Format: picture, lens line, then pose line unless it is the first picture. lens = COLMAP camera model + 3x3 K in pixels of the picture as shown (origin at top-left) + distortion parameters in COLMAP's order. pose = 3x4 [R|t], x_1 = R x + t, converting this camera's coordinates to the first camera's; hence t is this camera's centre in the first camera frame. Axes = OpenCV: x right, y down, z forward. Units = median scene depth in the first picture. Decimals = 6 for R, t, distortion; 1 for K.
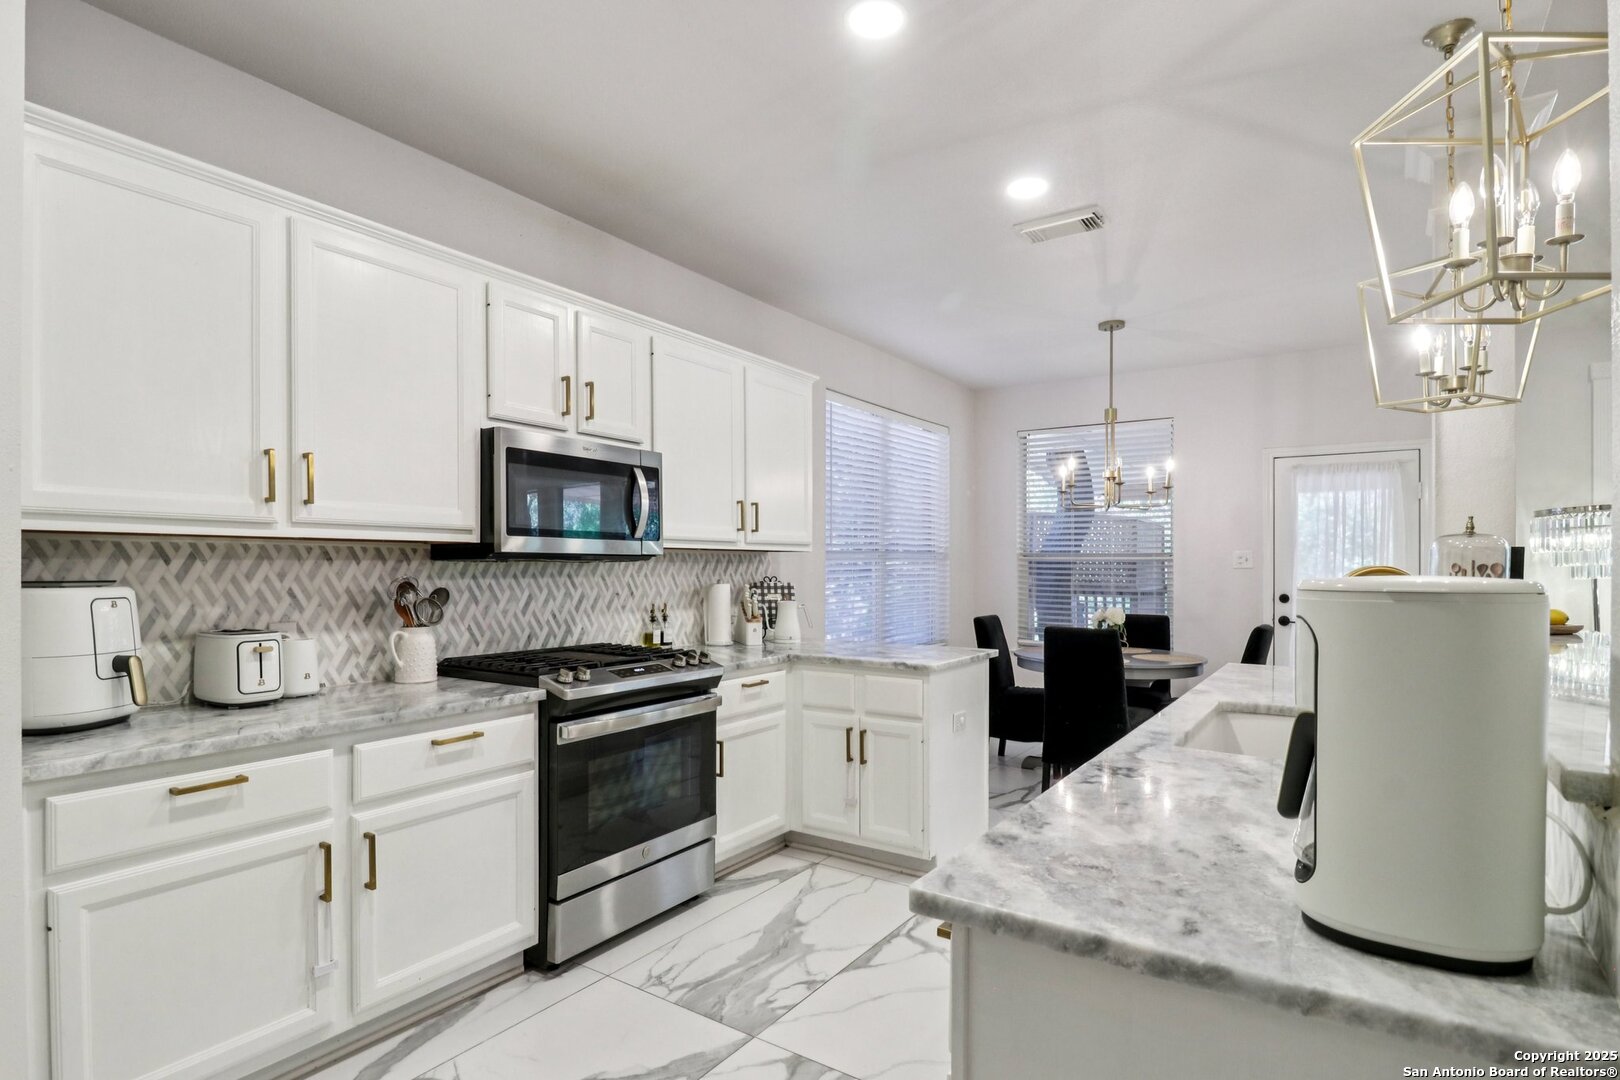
lens RADIAL K [[807.5, 0, 815.2], [0, 807.5, 533.3], [0, 0, 1]] dist [-0.003596, -0.011372]
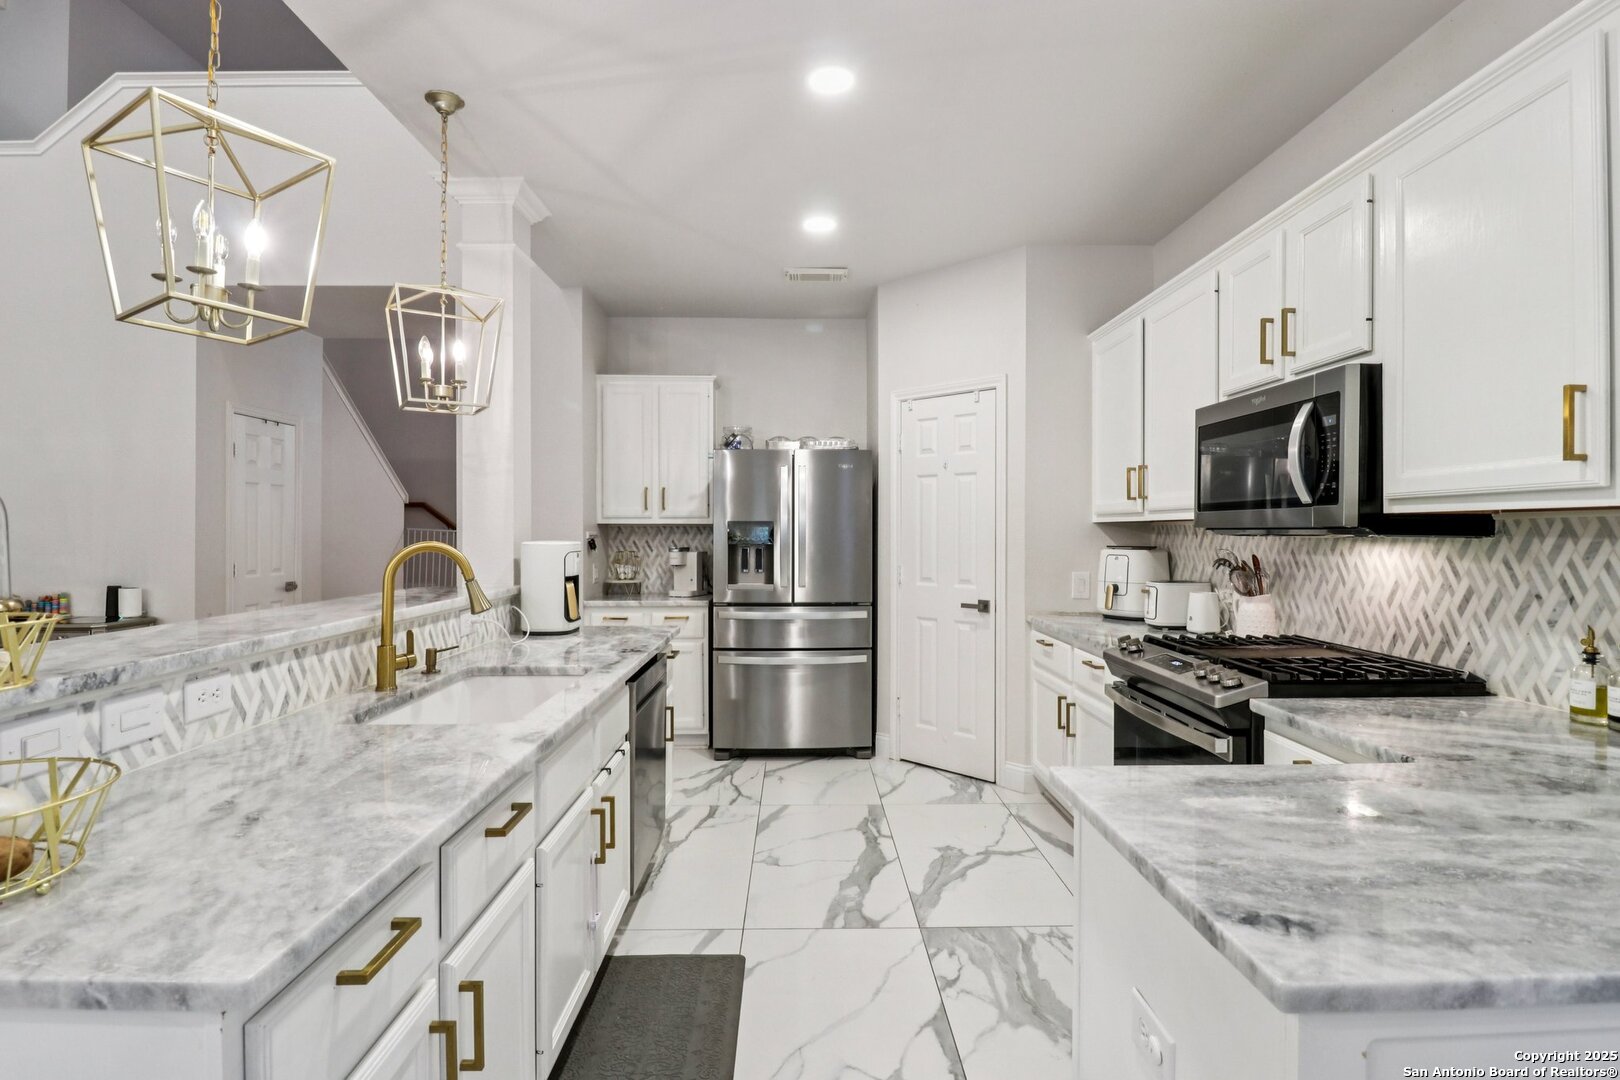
lens RADIAL K [[807.5, 0, 815.2], [0, 807.5, 533.3], [0, 0, 1]] dist [-0.003596, -0.011372]
pose [[-0.820681, -0.004729, -0.571367, 0.532354], [0.017536, 0.999286, -0.033459, 0.050312], [0.571117, -0.037479, -0.820012, 1.366281]]
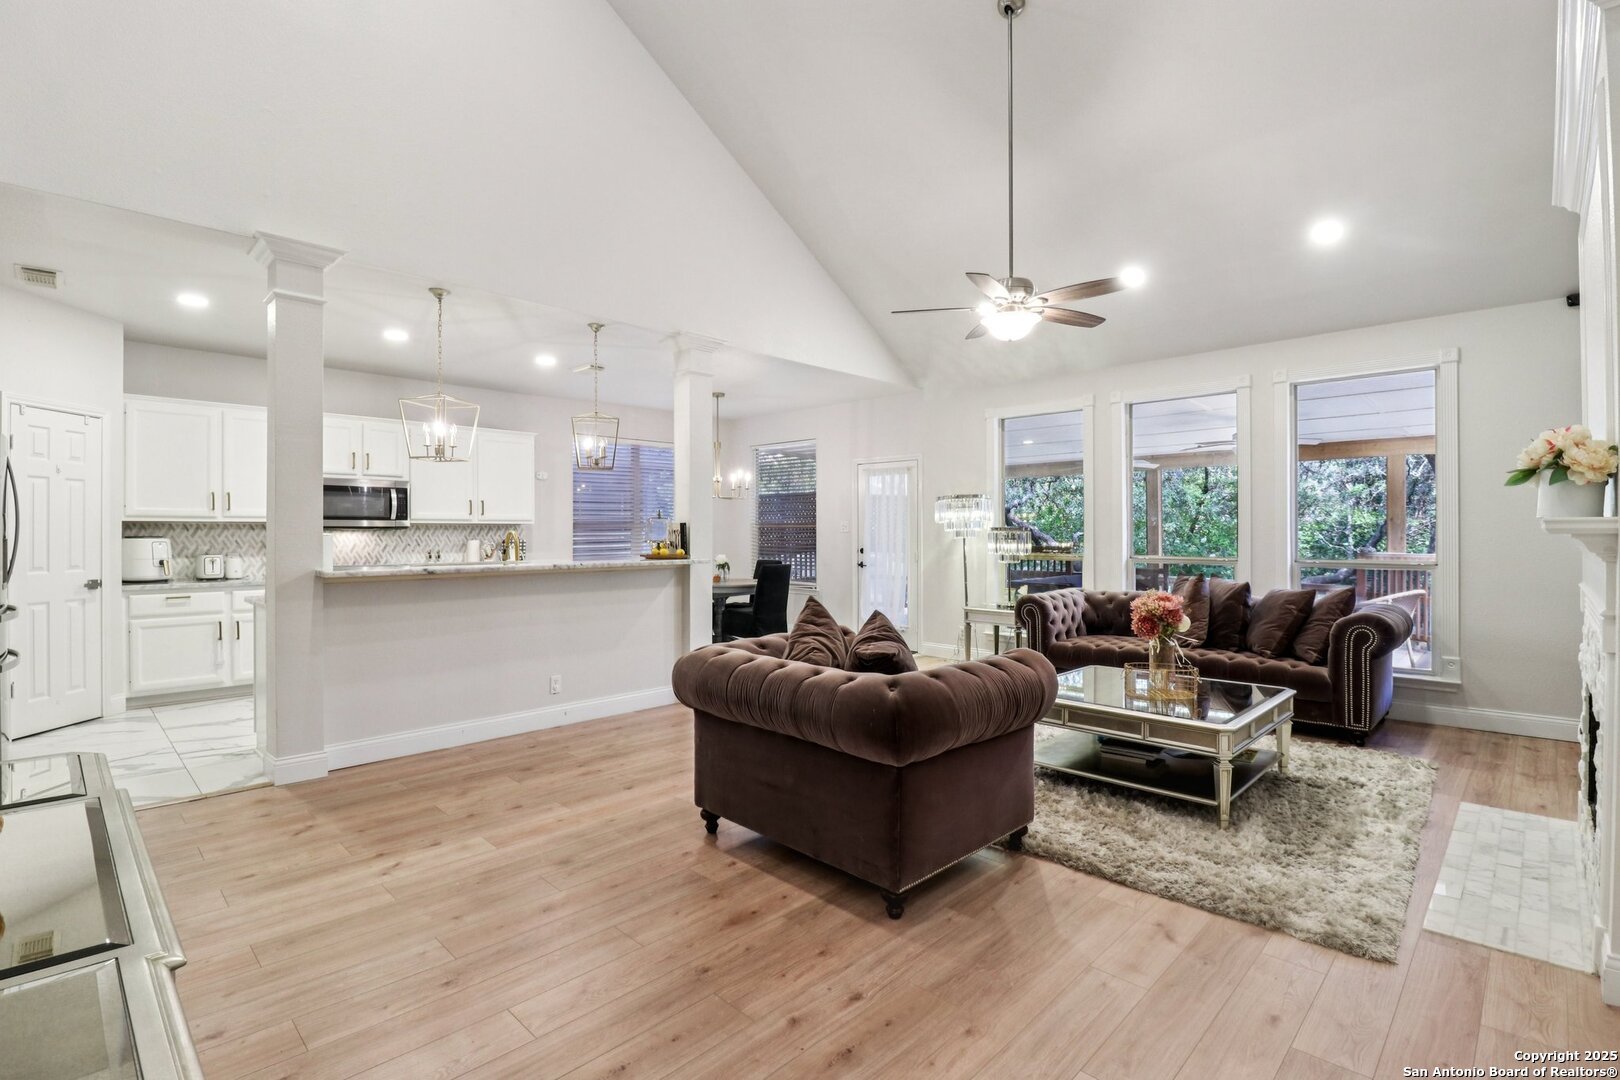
lens RADIAL K [[755.8, 0, 811.3], [0, 755.8, 505.3], [0, 0, 1]] dist [-0.001246, -0.000367]
pose [[0.983440, -0.008421, -0.181039, 1.359591], [0.009463, 0.999943, 0.004892, -0.033457], [0.180988, -0.006524, 0.983464, -0.910942]]
